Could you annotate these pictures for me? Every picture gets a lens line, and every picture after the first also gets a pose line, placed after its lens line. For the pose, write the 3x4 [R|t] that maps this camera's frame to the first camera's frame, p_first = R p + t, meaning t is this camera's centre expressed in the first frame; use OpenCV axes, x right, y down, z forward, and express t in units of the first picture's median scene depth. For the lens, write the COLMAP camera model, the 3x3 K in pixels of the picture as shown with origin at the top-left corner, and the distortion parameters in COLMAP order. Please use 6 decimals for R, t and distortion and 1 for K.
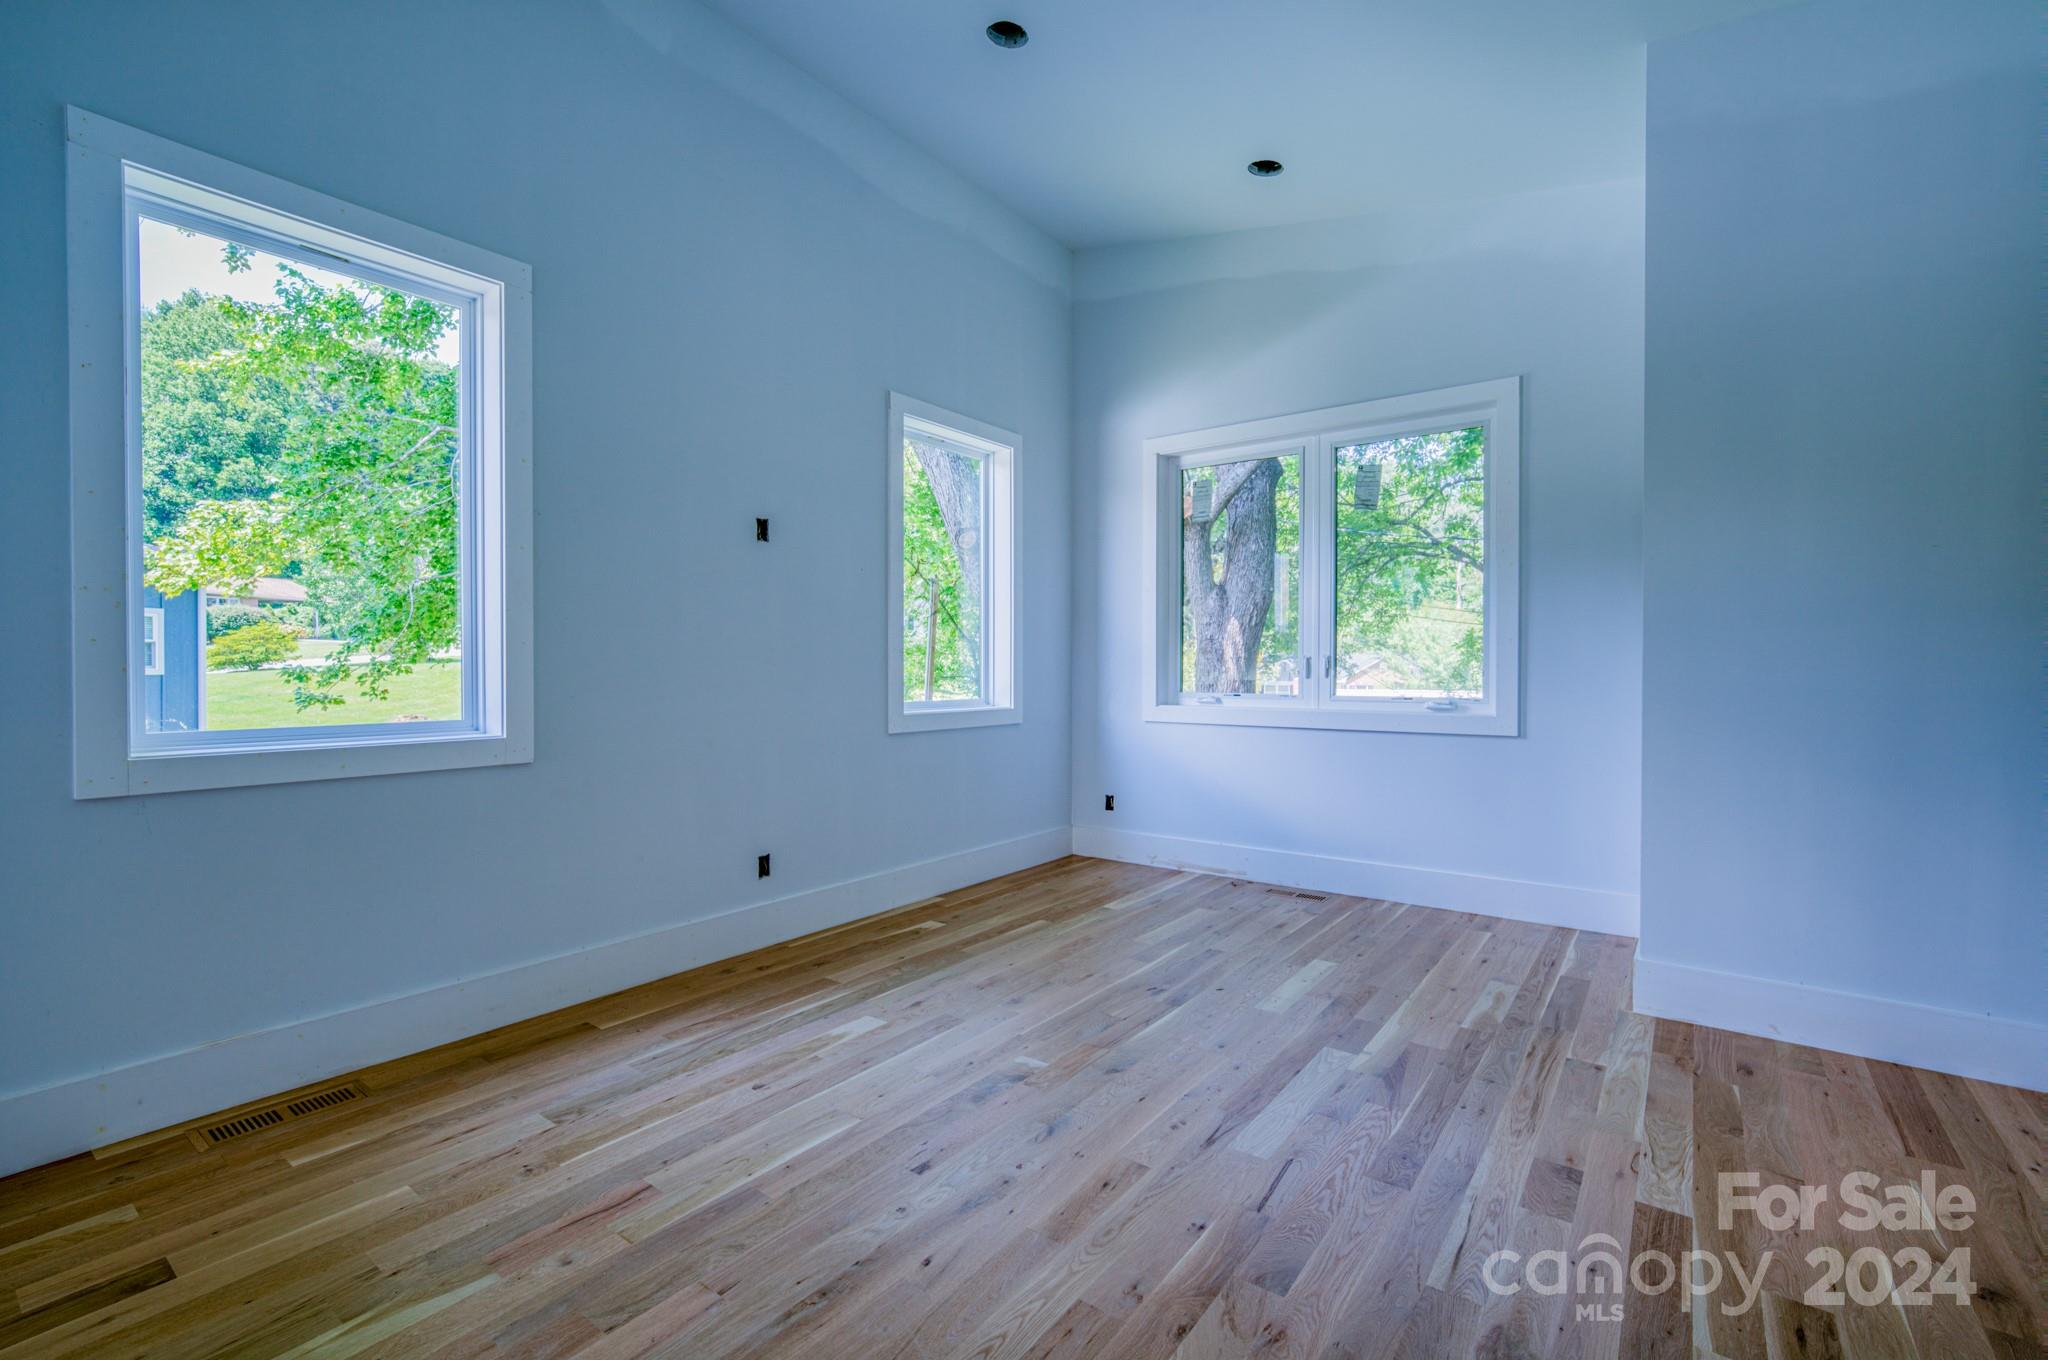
lens RADIAL K [[878.5, 0, 1019.5], [0, 878.5, 674.0], [0, 0, 1]] dist [-0.003922, -0.000439]
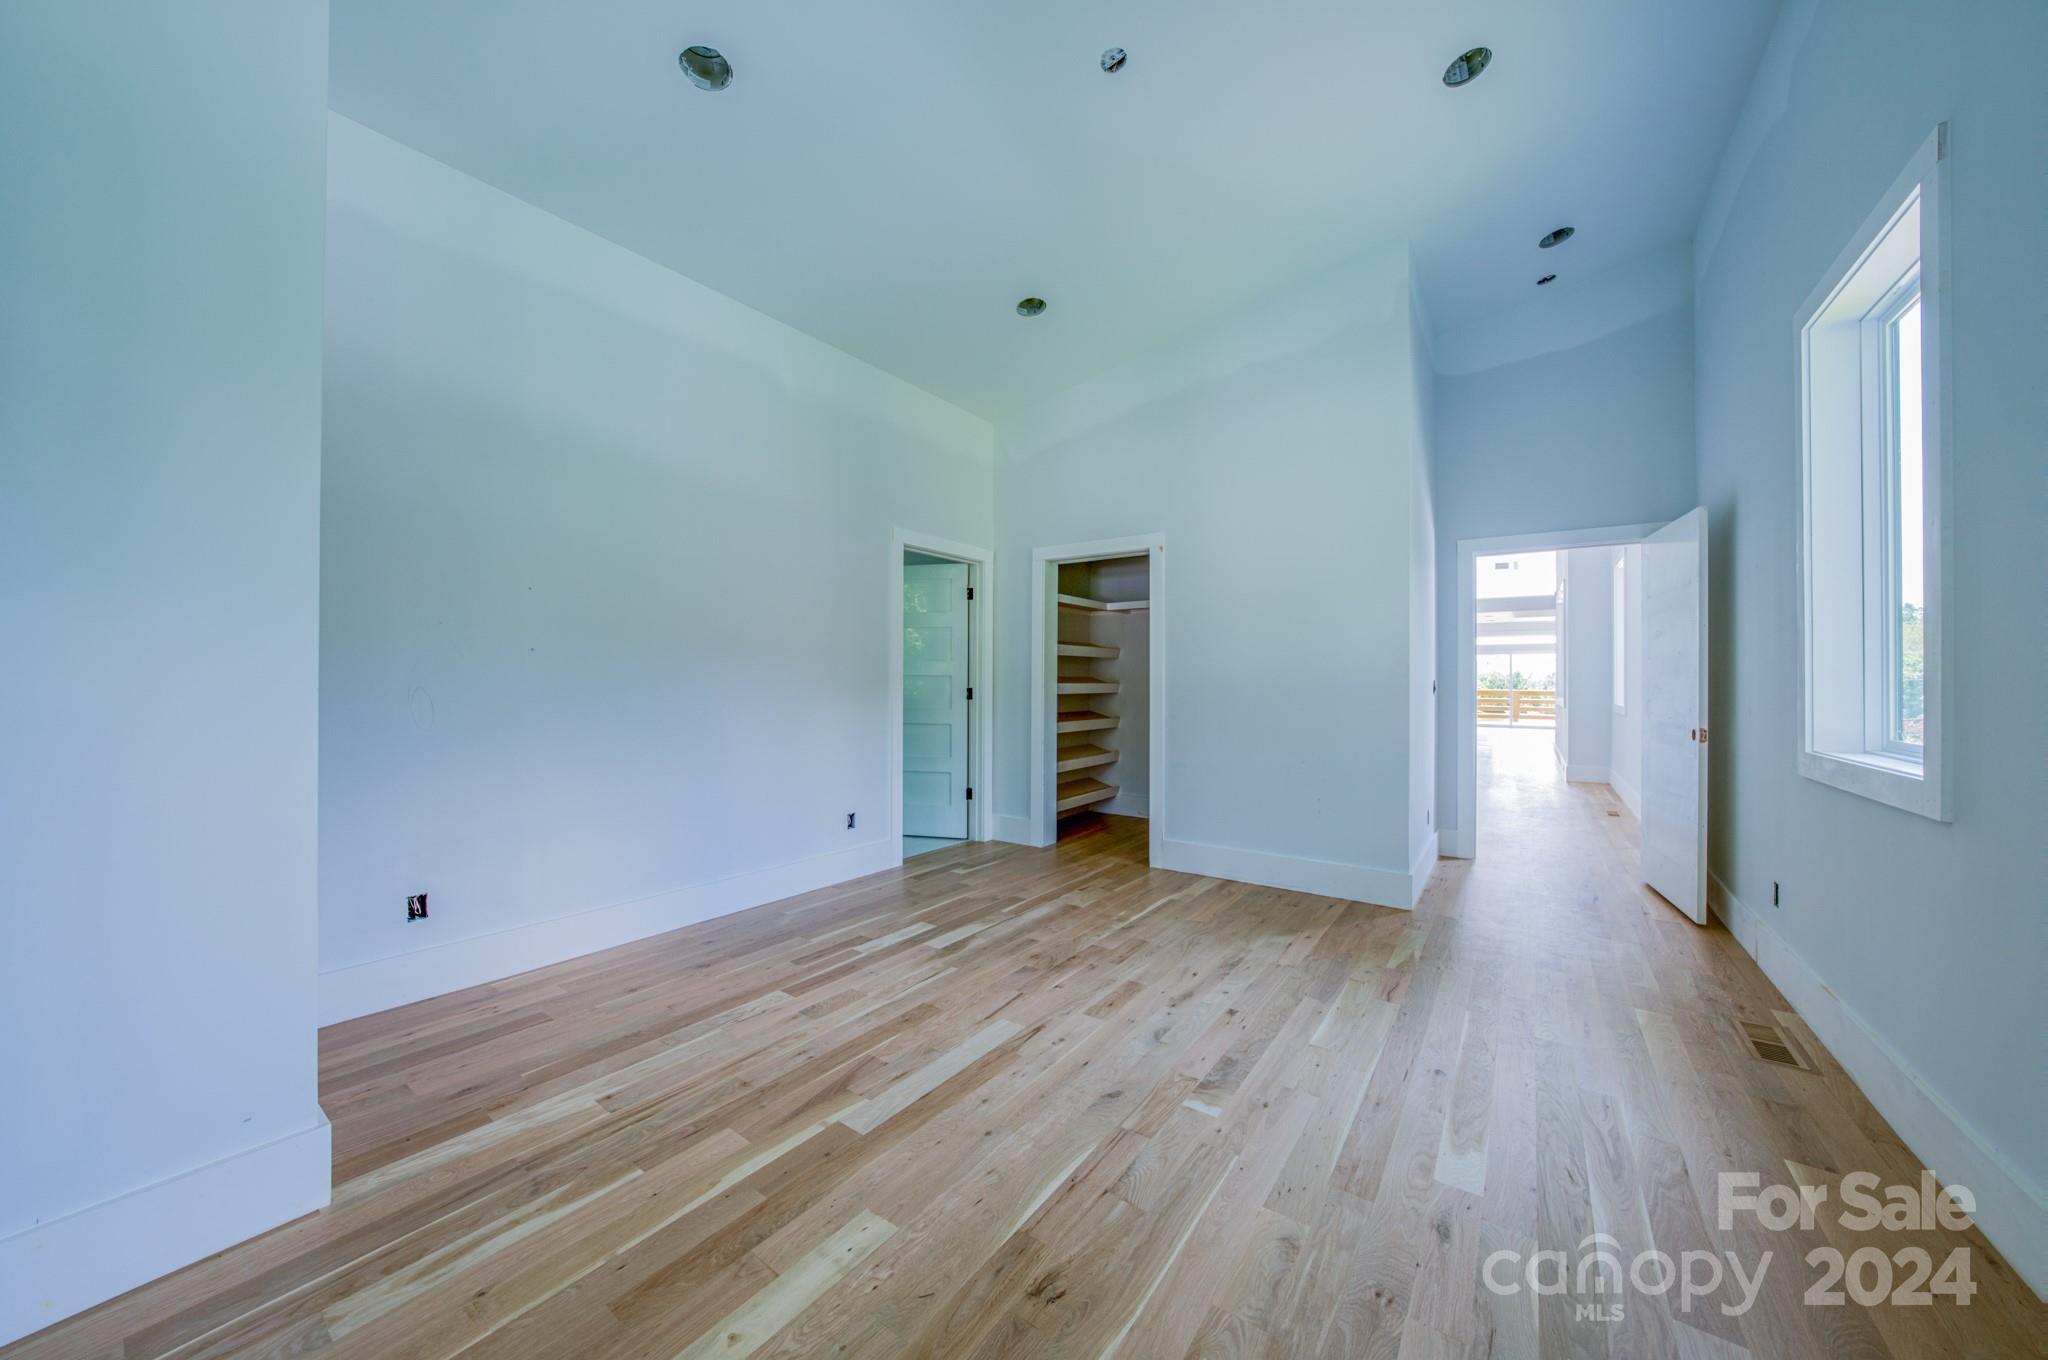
lens RADIAL K [[708.4, 0, 1025.1], [0, 708.4, 678.0], [0, 0, 1]] dist [-0.020772, 0.000339]
pose [[-0.999536, -0.006275, -0.029823, 0.234319], [-0.006324, 0.999979, 0.001529, -0.012674], [0.029812, 0.001717, -0.999554, 1.800089]]
